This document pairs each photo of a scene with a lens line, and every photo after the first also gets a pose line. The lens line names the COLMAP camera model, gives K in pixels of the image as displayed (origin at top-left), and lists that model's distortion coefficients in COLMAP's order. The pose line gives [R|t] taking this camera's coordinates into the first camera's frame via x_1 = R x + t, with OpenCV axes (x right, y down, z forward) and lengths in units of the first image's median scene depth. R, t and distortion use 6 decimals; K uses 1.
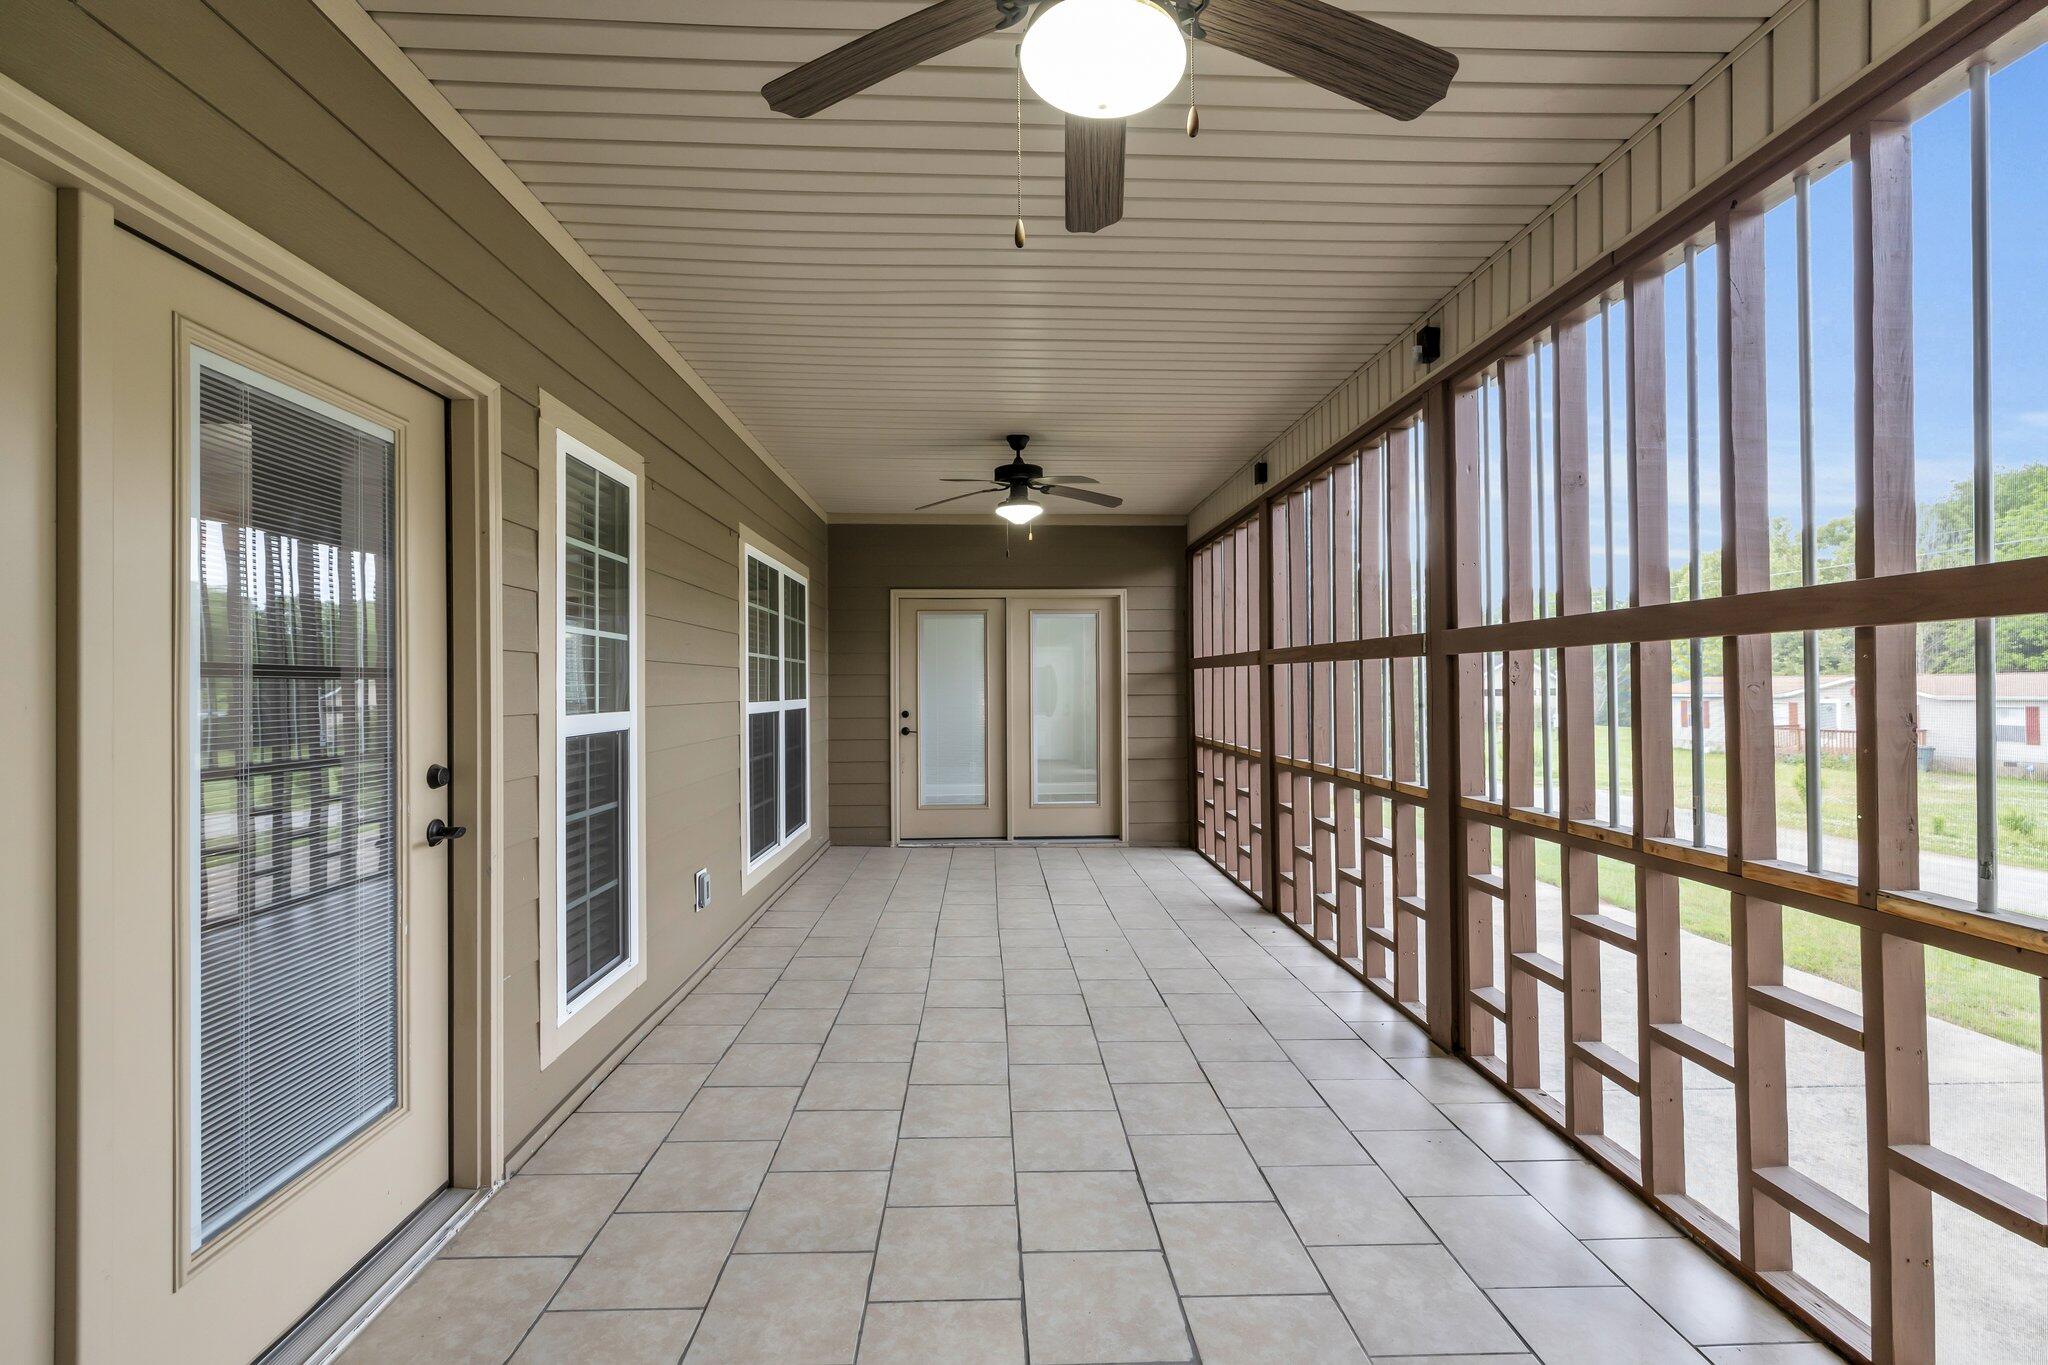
lens RADIAL K [[865.1, 0, 1012.4], [0, 865.1, 681.6], [0, 0, 1]] dist [-0.002147, -0.000025]
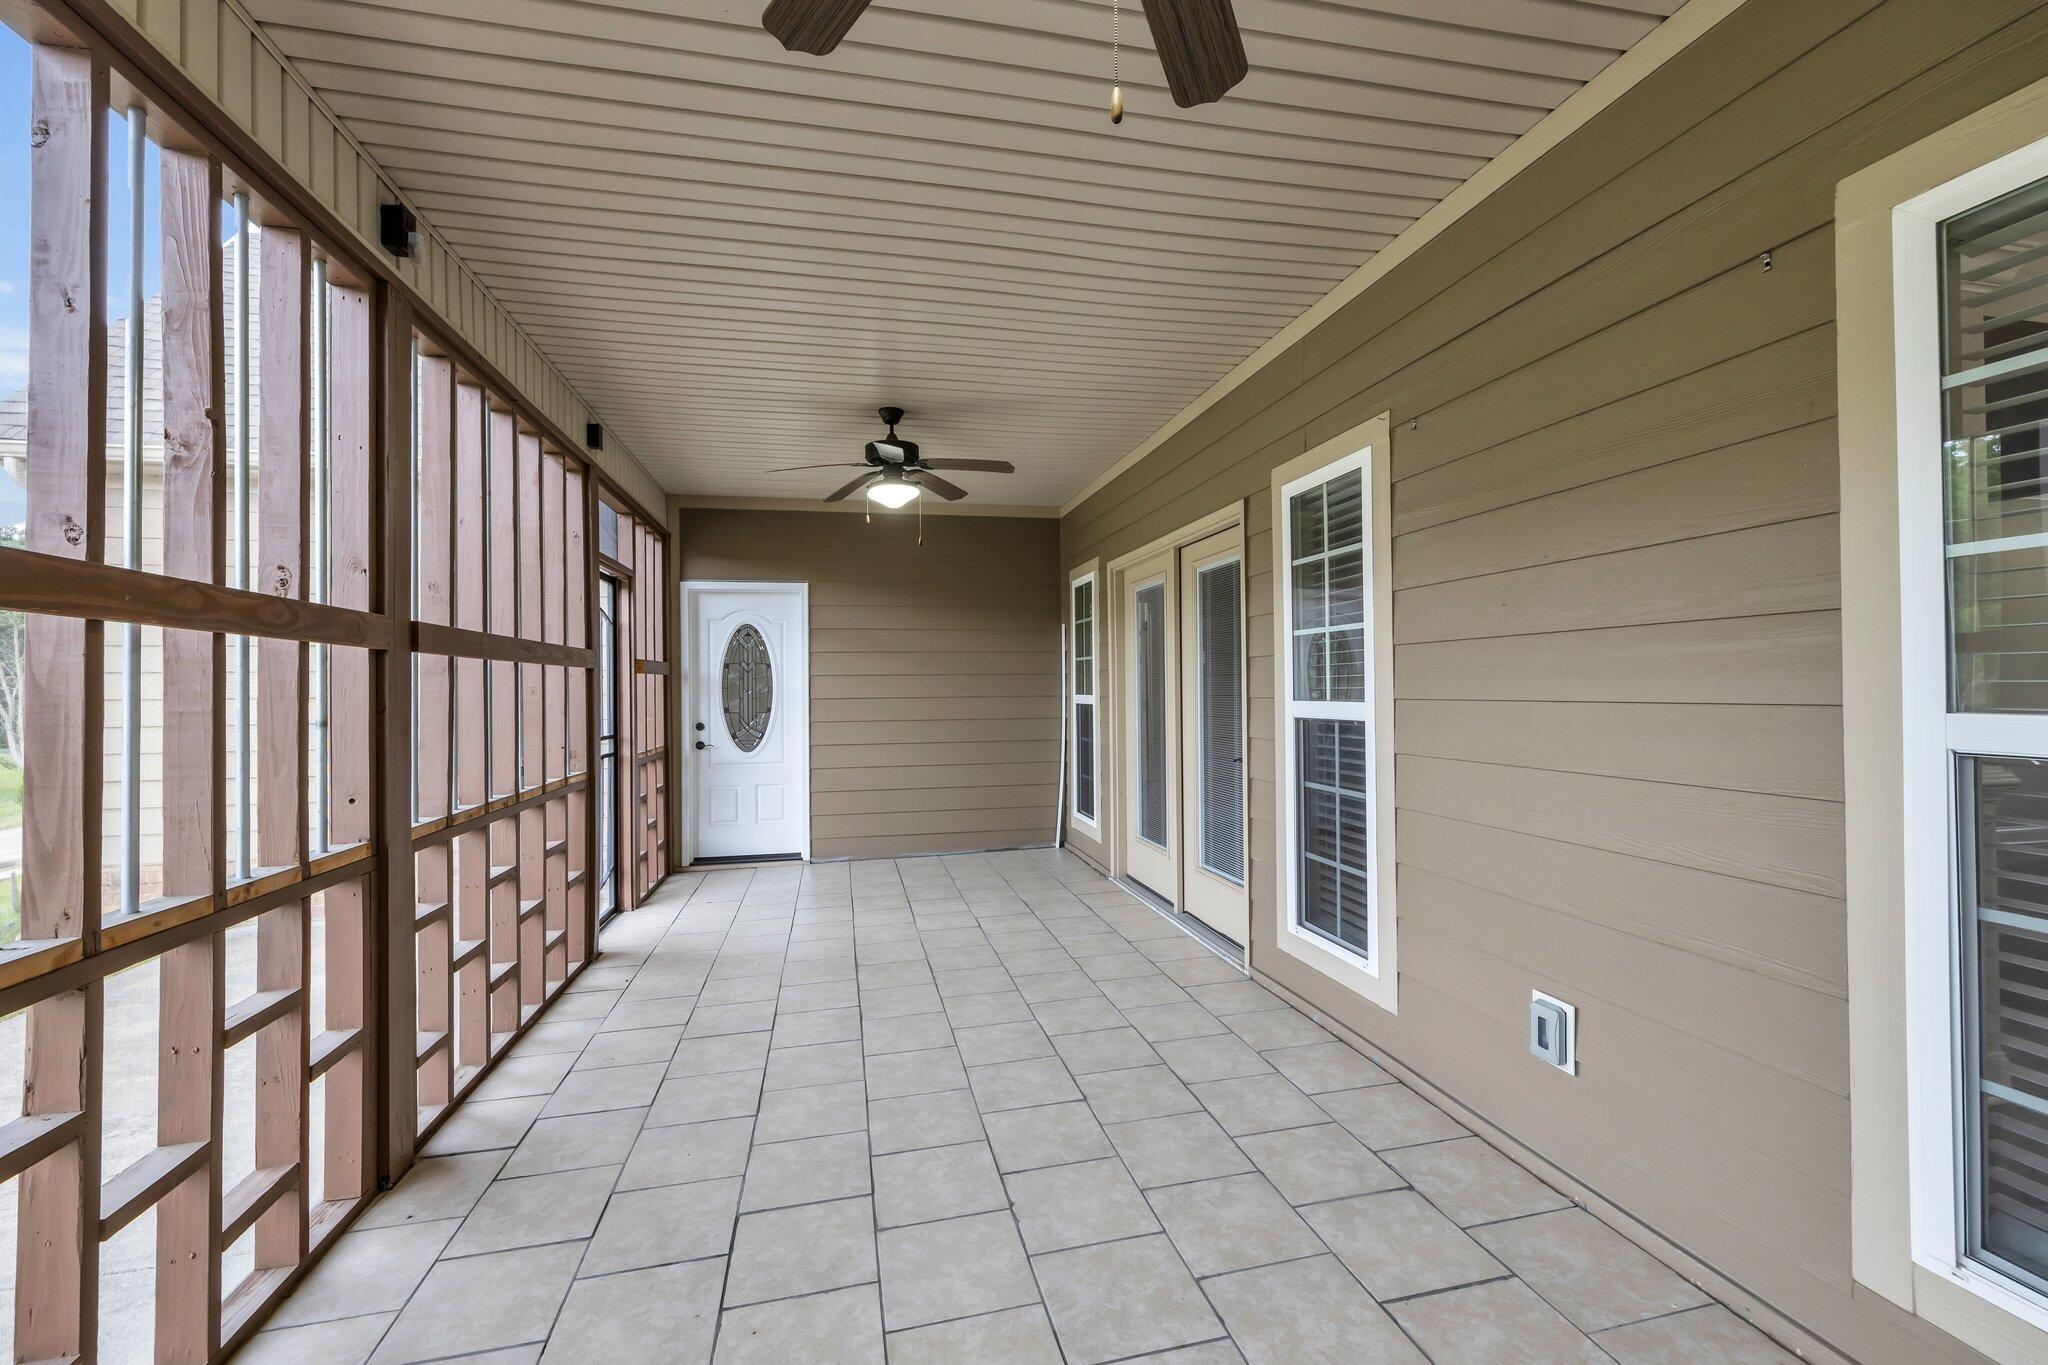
lens RADIAL K [[865.1, 0, 1018.9], [0, 865.1, 682.1], [0, 0, 1]] dist [-0.002147, -0.000025]
pose [[-0.984372, 0.016957, -0.175281, 0.103764], [0.019219, 0.999752, -0.011211, 0.017231], [0.175047, -0.014405, -0.984455, 1.999023]]
